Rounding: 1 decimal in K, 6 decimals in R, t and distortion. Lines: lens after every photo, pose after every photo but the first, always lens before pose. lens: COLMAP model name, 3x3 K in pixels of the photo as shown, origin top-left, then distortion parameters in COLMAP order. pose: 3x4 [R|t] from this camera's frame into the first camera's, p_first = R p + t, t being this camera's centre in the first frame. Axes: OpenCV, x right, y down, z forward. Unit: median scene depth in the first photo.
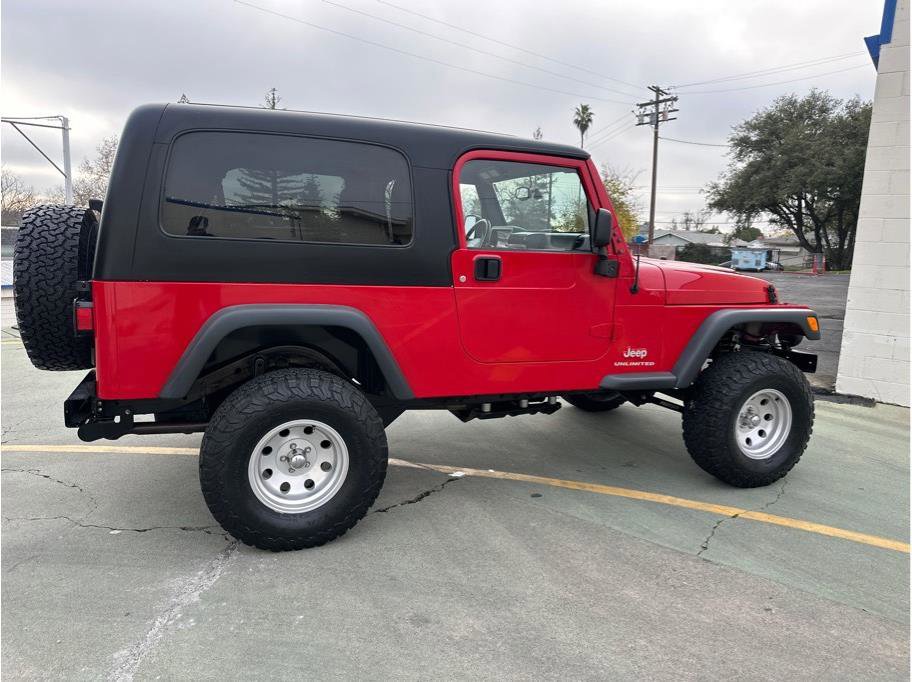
lens RADIAL K [[628.4, 0, 457.3], [0, 628.4, 339.7], [0, 0, 1]] dist [0.068641, -0.088977]
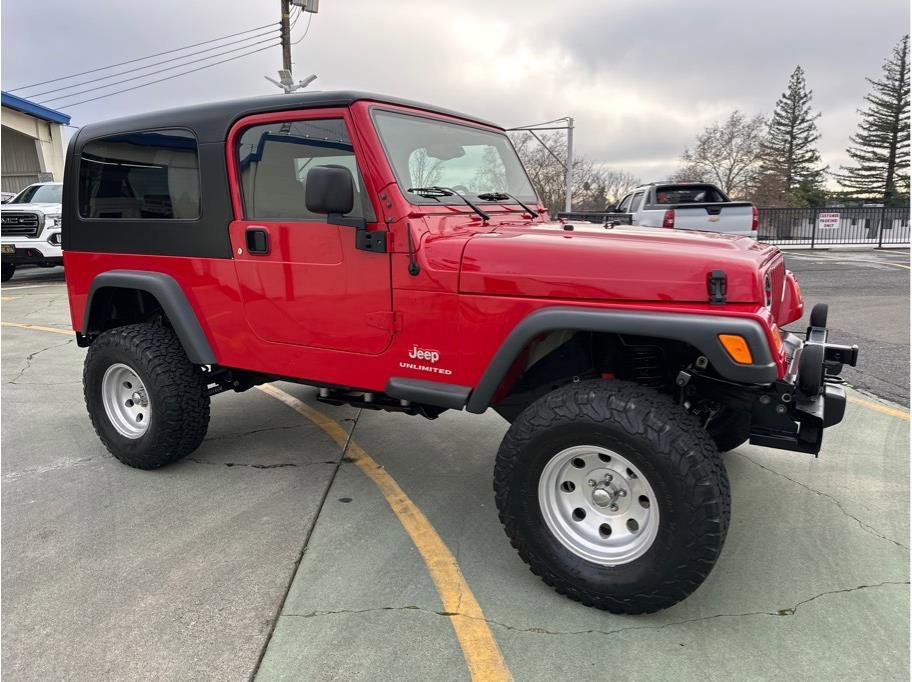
lens RADIAL K [[631.6, 0, 457.3], [0, 631.6, 340.0], [0, 0, 1]] dist [0.061624, -0.076530]
pose [[0.630628, 0.110205, -0.768221, 0.967735], [-0.089373, 0.993593, 0.069170, -0.055998], [0.770922, 0.025037, 0.636437, 0.605070]]
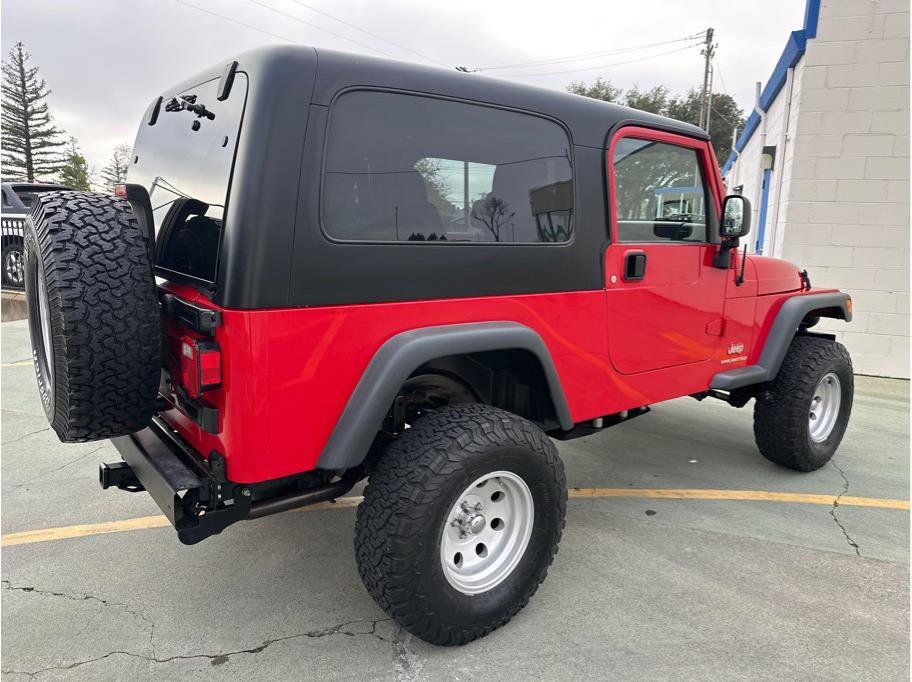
lens RADIAL K [[639.5, 0, 457.9], [0, 639.5, 337.6], [0, 0, 1]] dist [-0.002361, -0.004236]
pose [[0.952122, -0.066281, 0.298445, -0.436697], [0.057762, 0.997634, 0.037283, -0.060204], [-0.300210, -0.018259, 0.953698, 0.233024]]
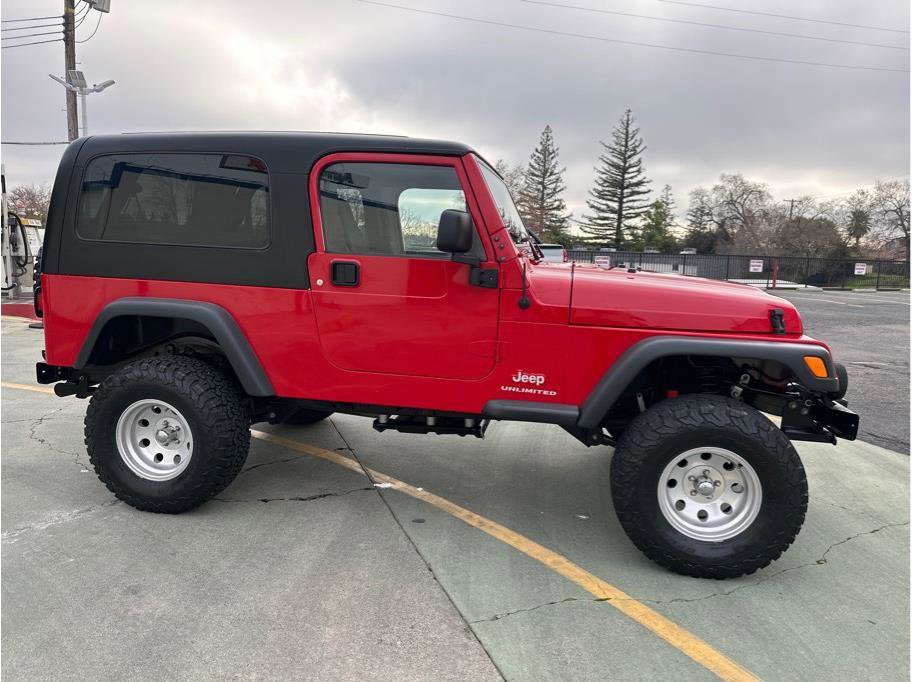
lens RADIAL K [[631.6, 0, 457.3], [0, 631.6, 340.0], [0, 0, 1]] dist [0.061624, -0.076530]
pose [[0.857750, 0.071690, -0.509044, 0.689686], [-0.087218, 0.996167, -0.006672, -0.017548], [0.506615, 0.050121, 0.860714, 0.236930]]
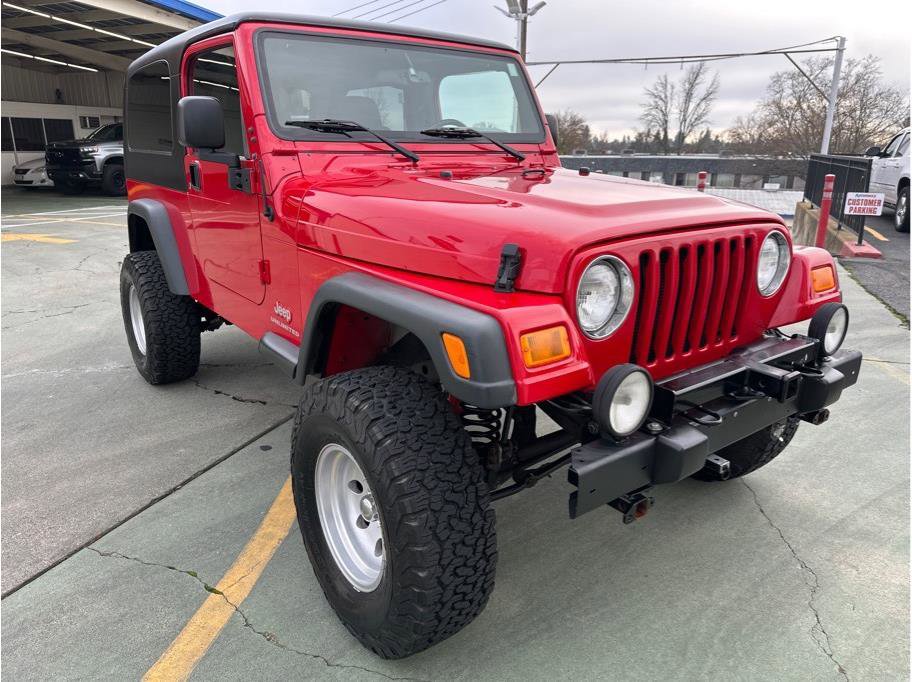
lens RADIAL K [[633.3, 0, 453.4], [0, 633.3, 342.5], [0, 0, 1]] dist [0.037099, -0.044564]
pose [[0.280998, 0.247254, -0.927311, 1.068842], [-0.153662, 0.965368, 0.210838, -0.128884], [0.947327, 0.083248, 0.309260, 1.059144]]
